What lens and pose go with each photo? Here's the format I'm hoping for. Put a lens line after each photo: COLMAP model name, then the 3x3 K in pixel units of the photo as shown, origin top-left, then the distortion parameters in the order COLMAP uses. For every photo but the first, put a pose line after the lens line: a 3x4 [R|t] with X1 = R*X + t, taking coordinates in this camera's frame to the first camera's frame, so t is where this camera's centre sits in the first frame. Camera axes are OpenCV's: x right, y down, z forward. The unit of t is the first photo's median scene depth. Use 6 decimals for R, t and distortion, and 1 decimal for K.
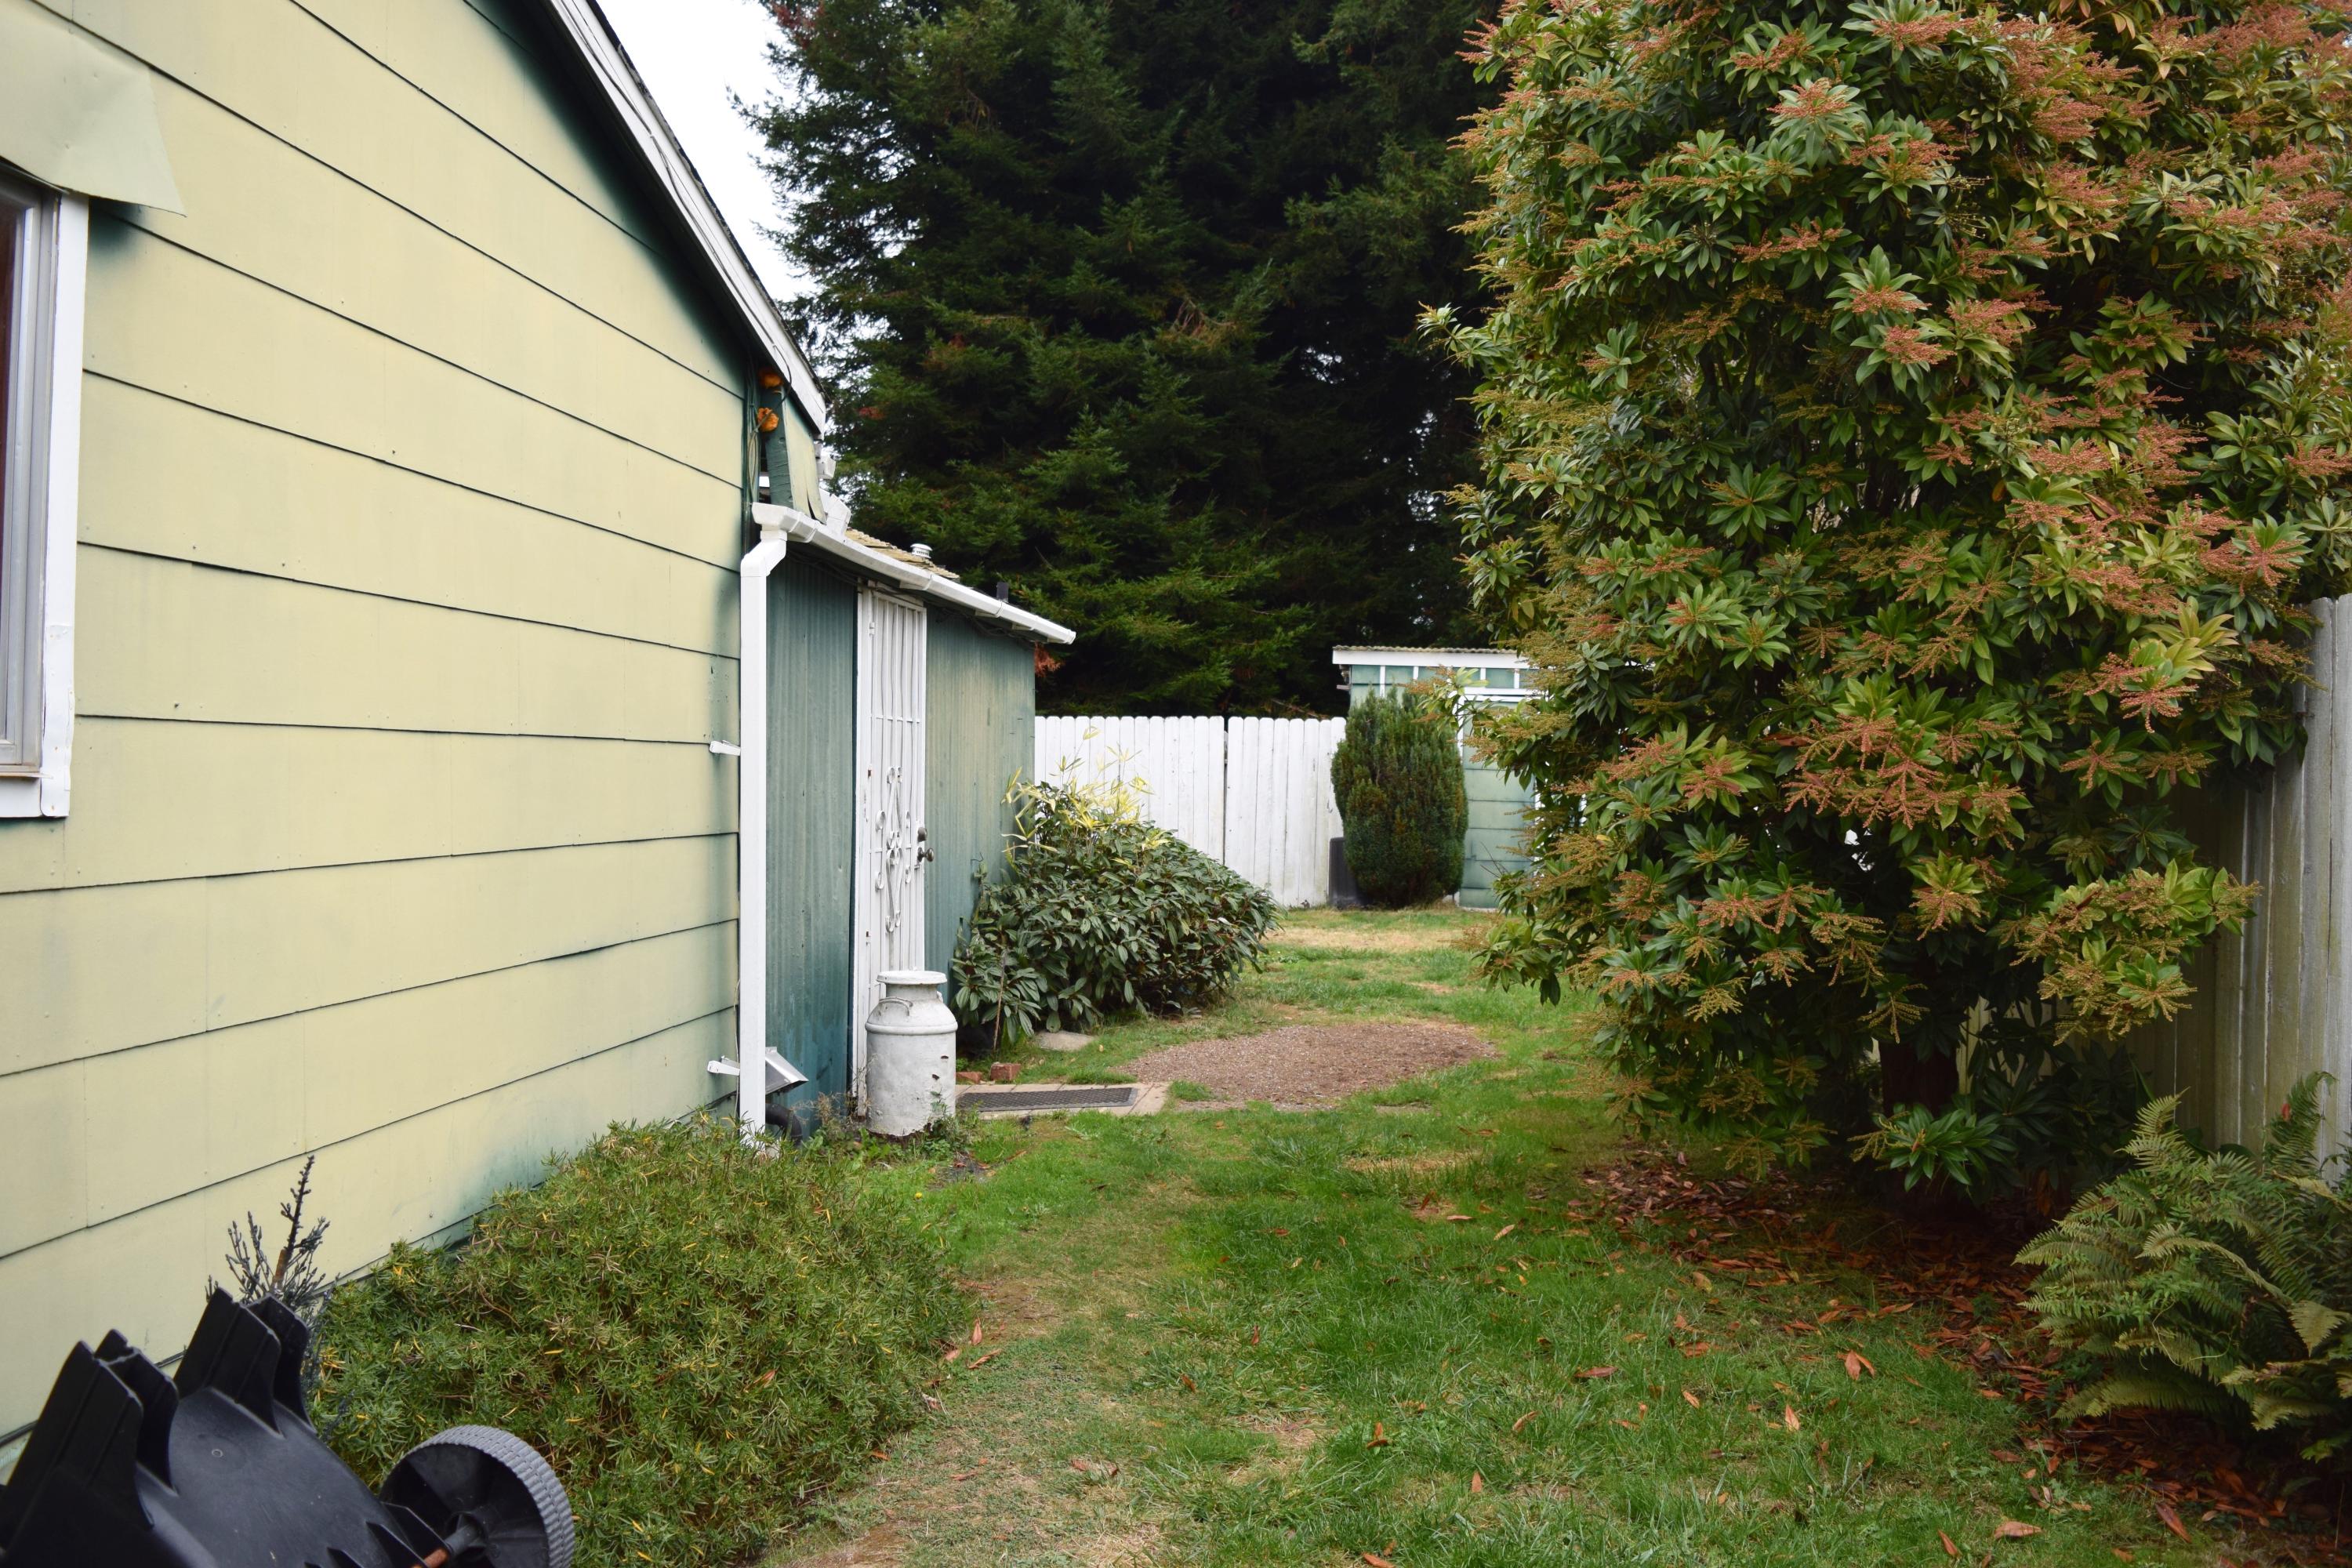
lens RADIAL K [[1844.0, 0, 1168.9], [0, 1844.0, 770.7], [0, 0, 1]] dist [-0.096665, 0.026995]
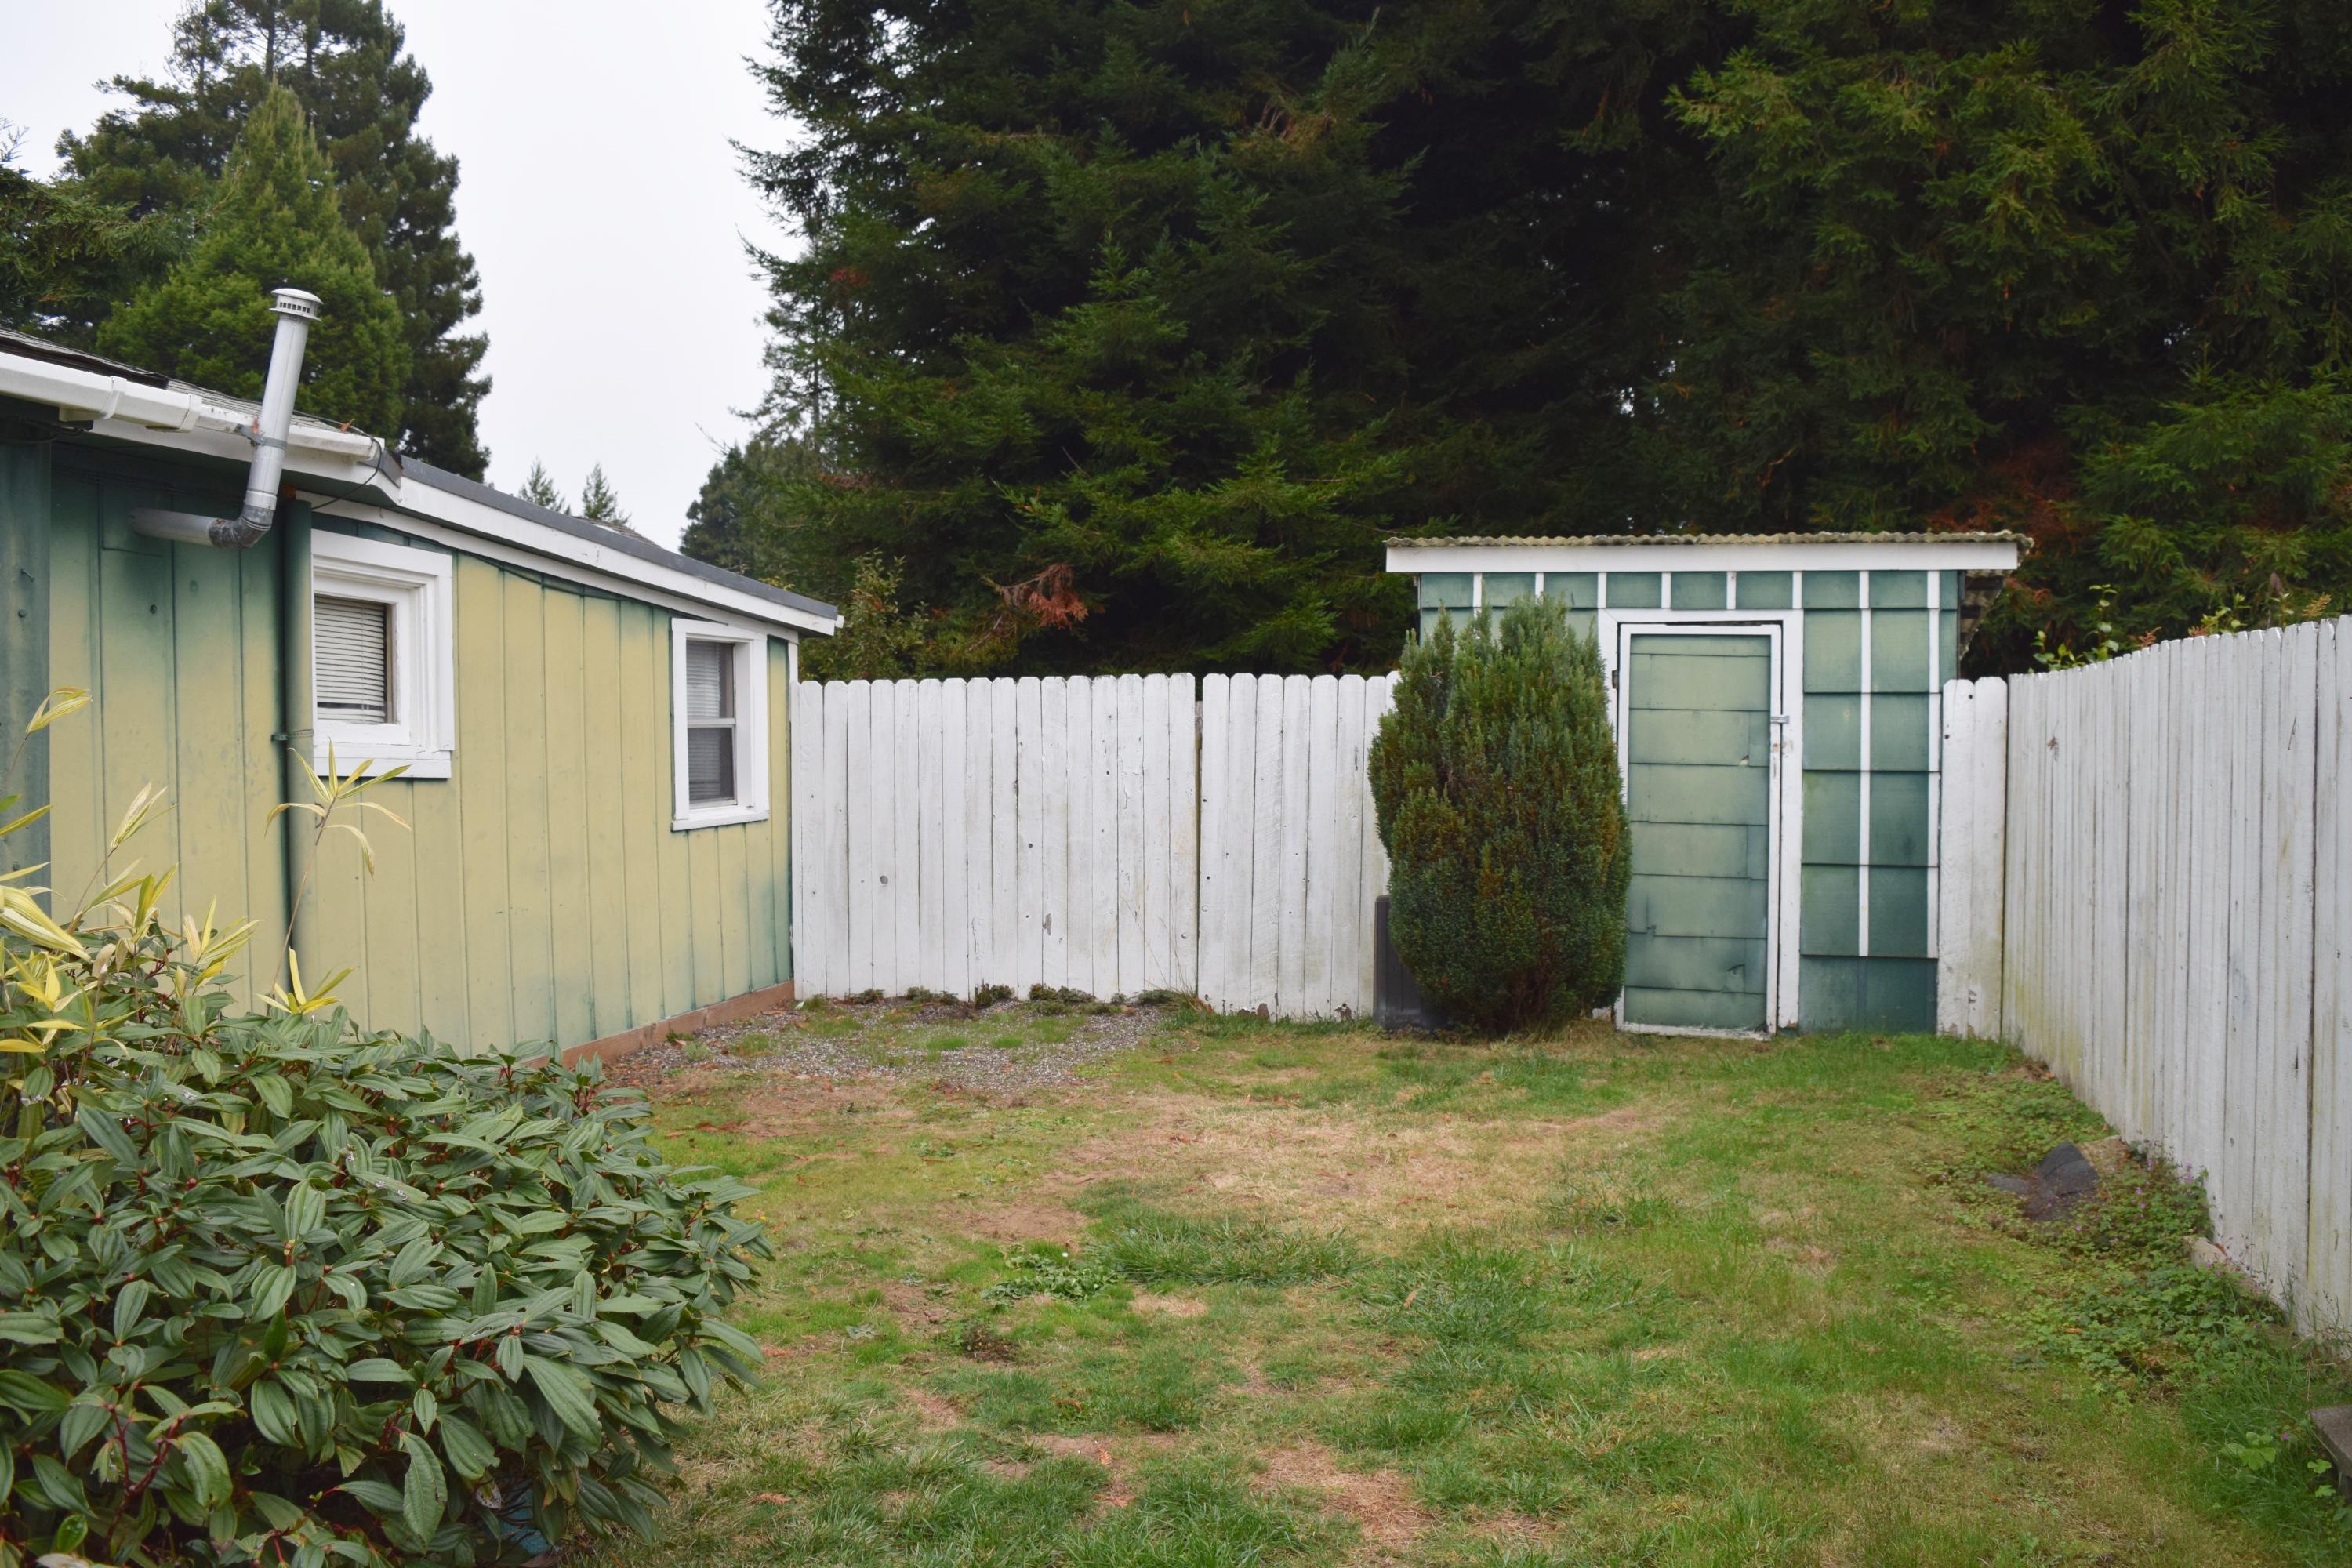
lens RADIAL K [[1844.0, 0, 1168.9], [0, 1844.0, 770.7], [0, 0, 1]] dist [-0.096665, 0.026995]
pose [[0.989680, -0.011342, -0.142845, 0.074166], [0.013061, 0.999853, 0.011101, -0.004671], [0.142698, -0.012852, 0.989683, 0.327460]]
